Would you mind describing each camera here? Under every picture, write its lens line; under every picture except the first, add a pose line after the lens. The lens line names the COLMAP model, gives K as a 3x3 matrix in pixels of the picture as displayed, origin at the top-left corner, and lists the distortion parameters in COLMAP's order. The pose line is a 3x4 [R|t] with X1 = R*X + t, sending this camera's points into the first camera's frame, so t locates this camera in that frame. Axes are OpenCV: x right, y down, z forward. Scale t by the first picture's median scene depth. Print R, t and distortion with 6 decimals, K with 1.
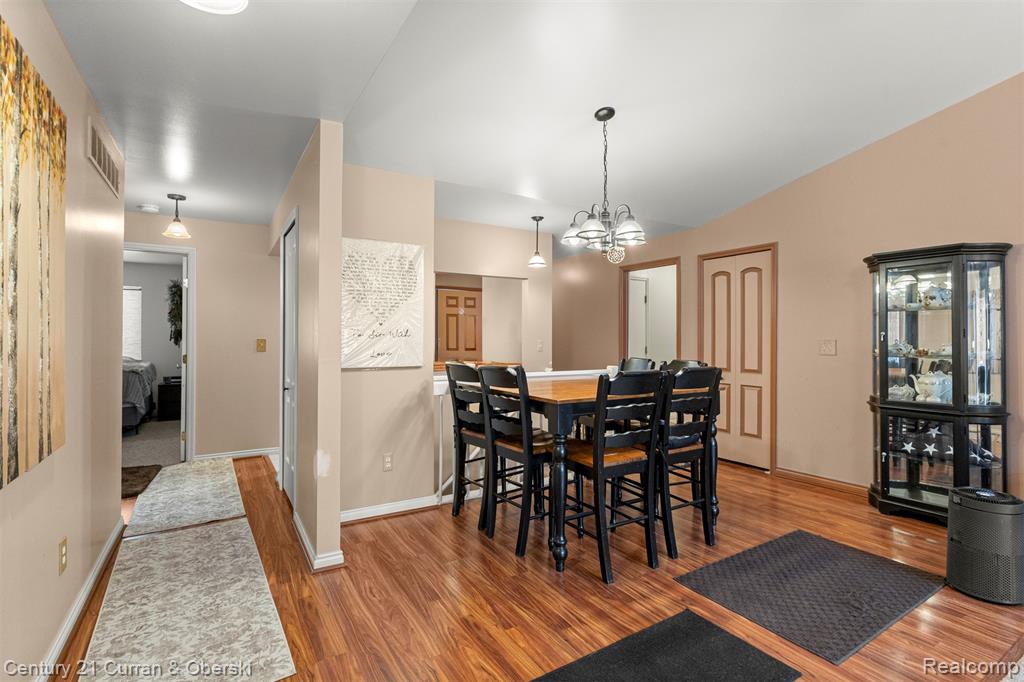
lens RADIAL K [[491.6, 0, 514.0], [0, 491.6, 335.7], [0, 0, 1]] dist [0.000582, 0.000883]
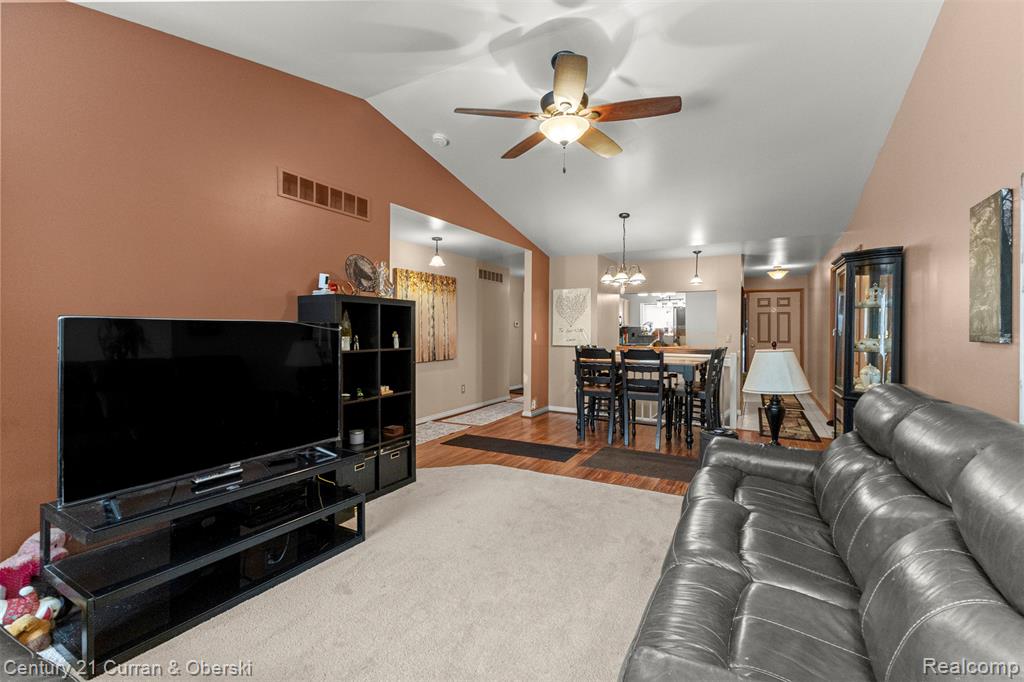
lens RADIAL K [[445.8, 0, 507.8], [0, 445.8, 331.3], [0, 0, 1]] dist [0.001566, 0.000044]
pose [[0.480615, 0.001214, -0.876931, 1.030443], [0.003087, 0.999991, 0.003076, -0.005830], [0.876926, -0.004185, 0.480606, -0.162630]]
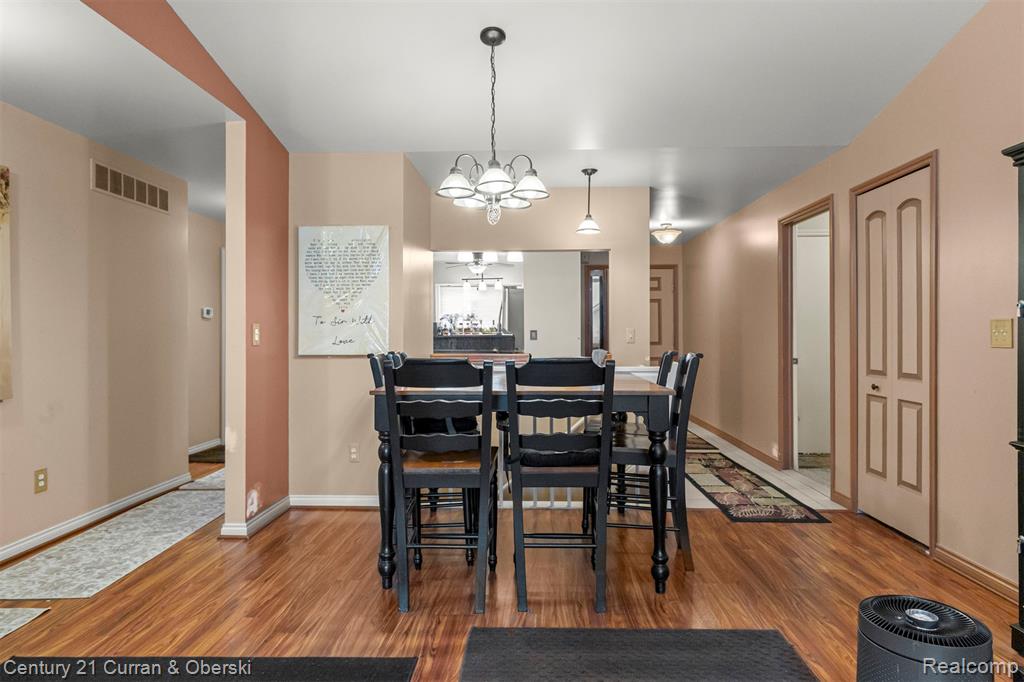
lens RADIAL K [[609.9, 0, 512.0], [0, 609.9, 334.8], [0, 0, 1]] dist [0.009350, -0.002211]
pose [[0.829914, -0.004629, -0.557872, 0.522674], [0.007931, 0.999962, 0.003500, 0.017304], [0.557835, -0.007329, 0.829919, 0.137126]]
